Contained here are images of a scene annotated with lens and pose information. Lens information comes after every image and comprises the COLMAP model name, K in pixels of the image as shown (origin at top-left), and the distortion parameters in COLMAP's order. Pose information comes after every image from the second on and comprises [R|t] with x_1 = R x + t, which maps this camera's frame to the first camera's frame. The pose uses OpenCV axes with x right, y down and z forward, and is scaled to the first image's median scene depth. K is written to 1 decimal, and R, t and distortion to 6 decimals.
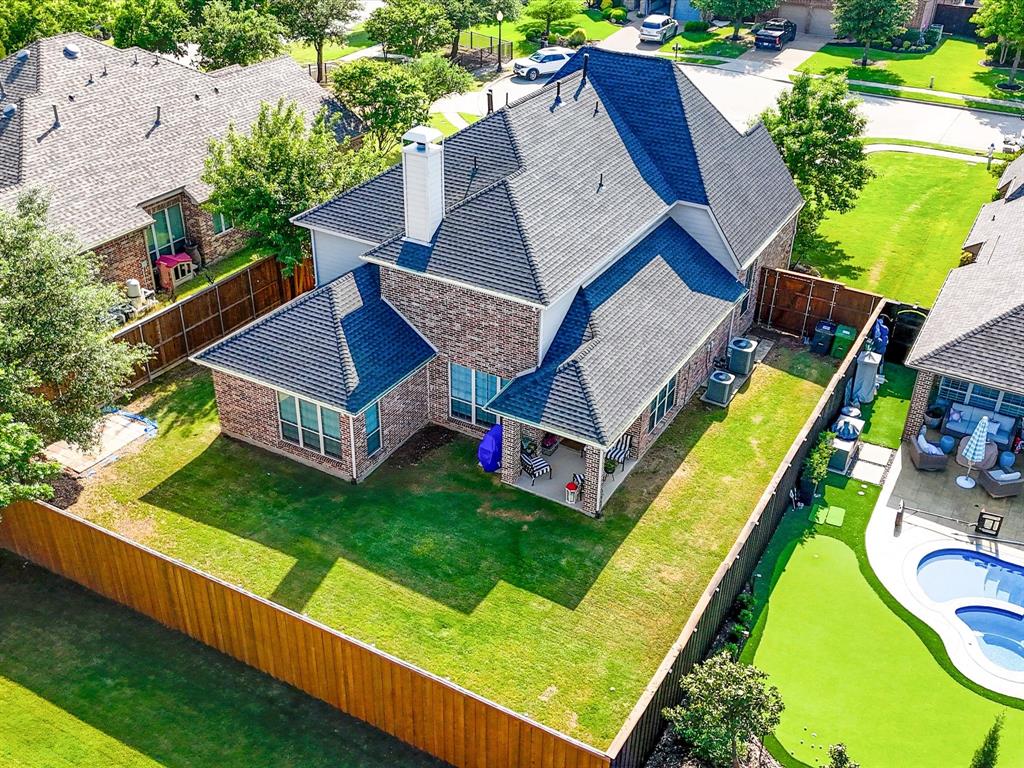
lens RADIAL K [[1022.3, 0, 511.6], [0, 1022.3, 384.4], [0, 0, 1]] dist [0.002887, 0.000000]
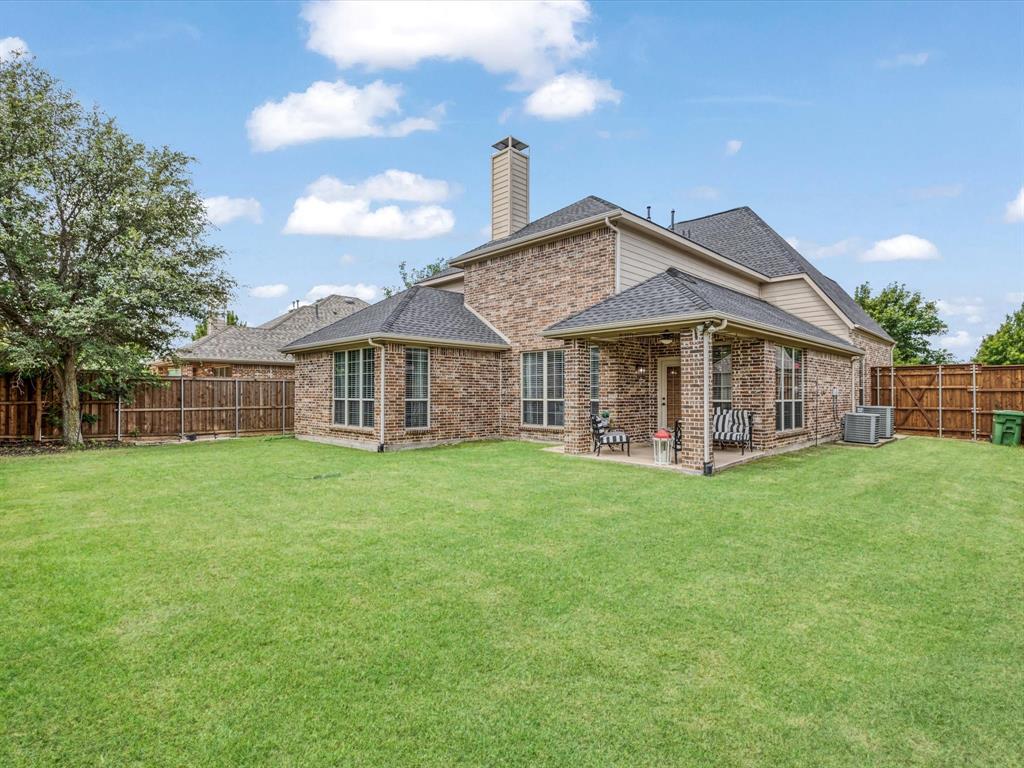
lens RADIAL K [[503.4, 0, 511.5], [0, 503.4, 391.2], [0, 0, 1]] dist [0.002366, 0.000427]
pose [[0.961693, -0.019905, -0.273405, 0.052008], [-0.127800, 0.849786, -0.511401, 0.238587], [0.242516, 0.526752, 0.814689, 0.663212]]
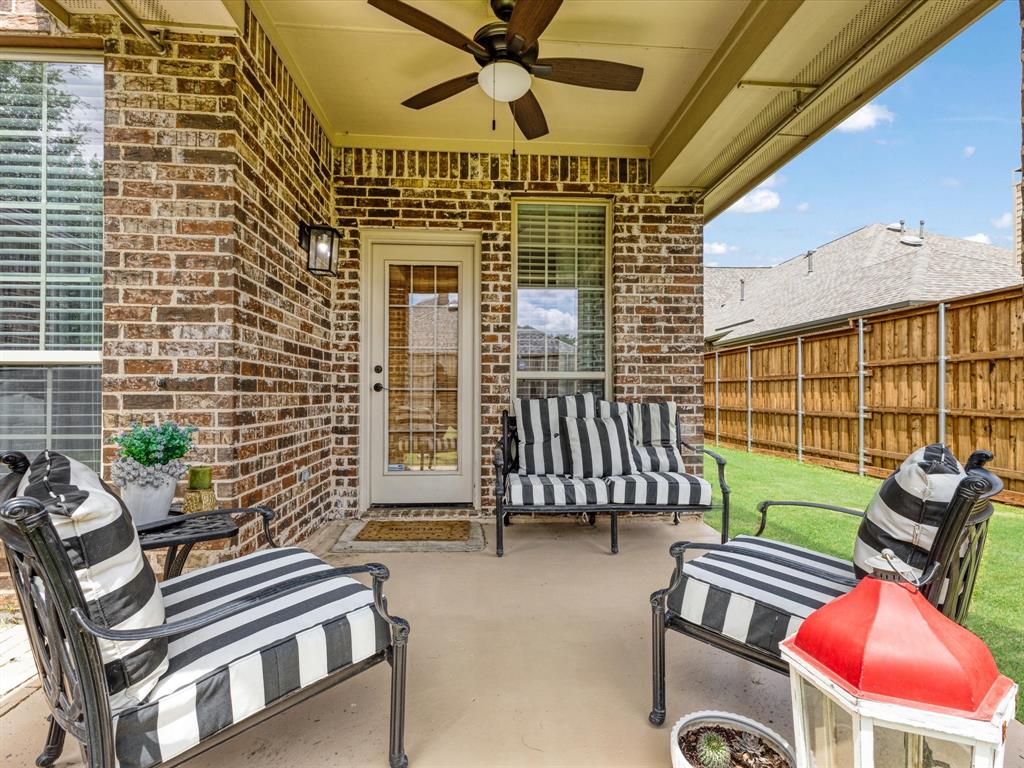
lens RADIAL K [[503.4, 0, 515.0], [0, 503.4, 389.7], [0, 0, 1]] dist [0.002366, 0.000427]
pose [[0.835038, -0.010001, 0.550101, 0.019482], [0.297756, 0.848979, -0.436550, 0.086855], [-0.462658, 0.528332, 0.711908, 0.928677]]
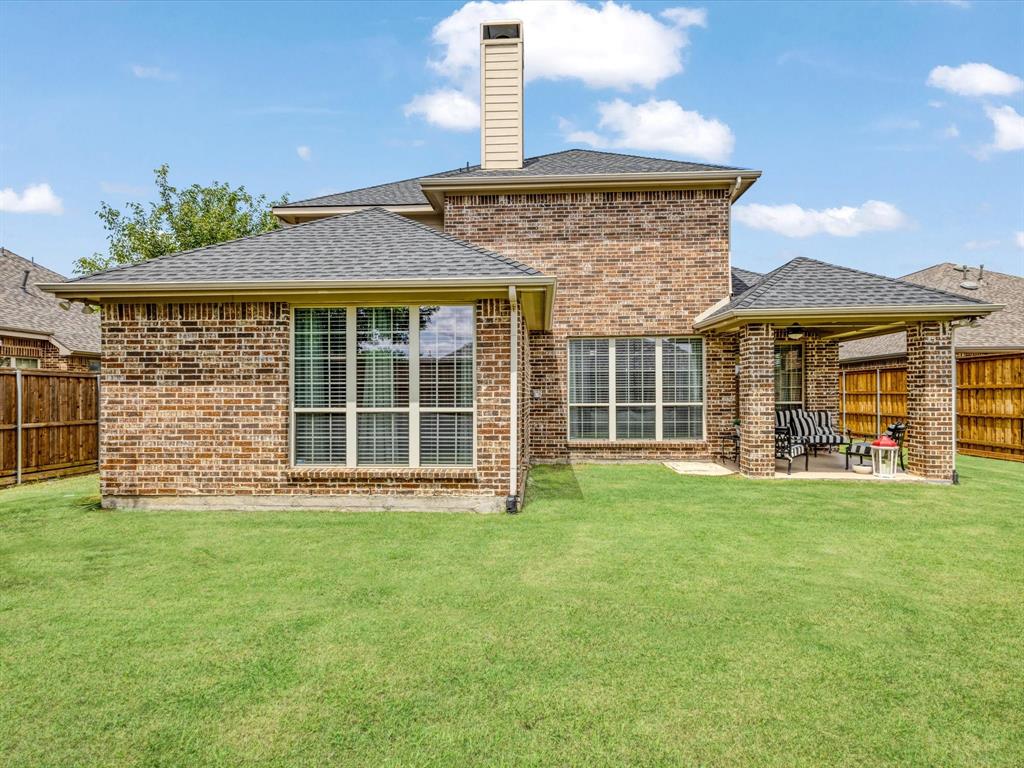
lens RADIAL K [[503.4, 0, 508.1], [0, 503.4, 390.8], [0, 0, 1]] dist [0.002366, 0.000427]
pose [[0.897736, -0.019403, 0.440106, -0.236889], [0.249173, 0.846233, -0.470959, 0.145389], [-0.363295, 0.532460, 0.764529, 0.803429]]
